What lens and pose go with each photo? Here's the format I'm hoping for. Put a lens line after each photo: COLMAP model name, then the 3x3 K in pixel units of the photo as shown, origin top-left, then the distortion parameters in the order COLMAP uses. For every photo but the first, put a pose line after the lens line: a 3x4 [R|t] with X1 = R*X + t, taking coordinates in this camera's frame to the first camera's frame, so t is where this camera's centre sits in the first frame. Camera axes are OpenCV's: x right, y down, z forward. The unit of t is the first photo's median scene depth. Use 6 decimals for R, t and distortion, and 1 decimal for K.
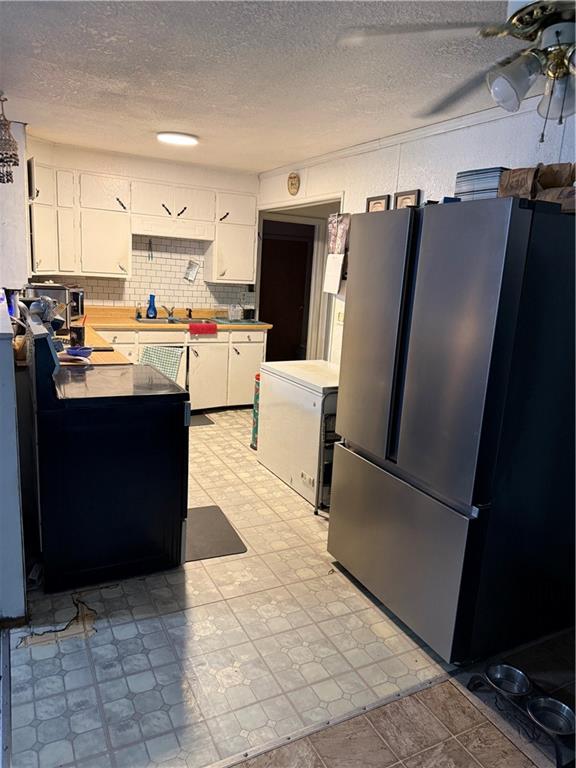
lens RADIAL K [[542.7, 0, 287.2], [0, 542.7, 391.2], [0, 0, 1]] dist [0.067221, -0.083052]
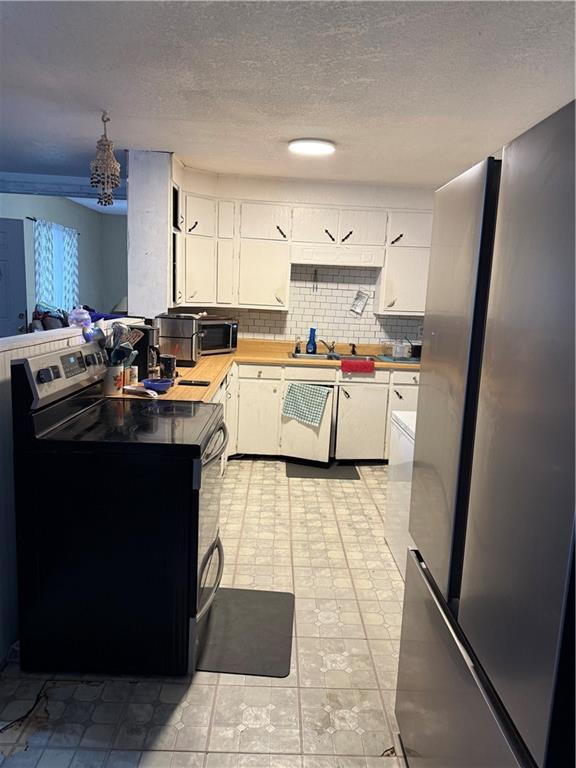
lens RADIAL K [[542.7, 0, 286.6], [0, 542.7, 380.4], [0, 0, 1]] dist [0.067221, -0.083052]
pose [[0.897201, 0.047966, -0.439011, 0.124422], [-0.089335, 0.993245, -0.074050, -0.019430], [0.432493, 0.105656, 0.895425, 0.184954]]
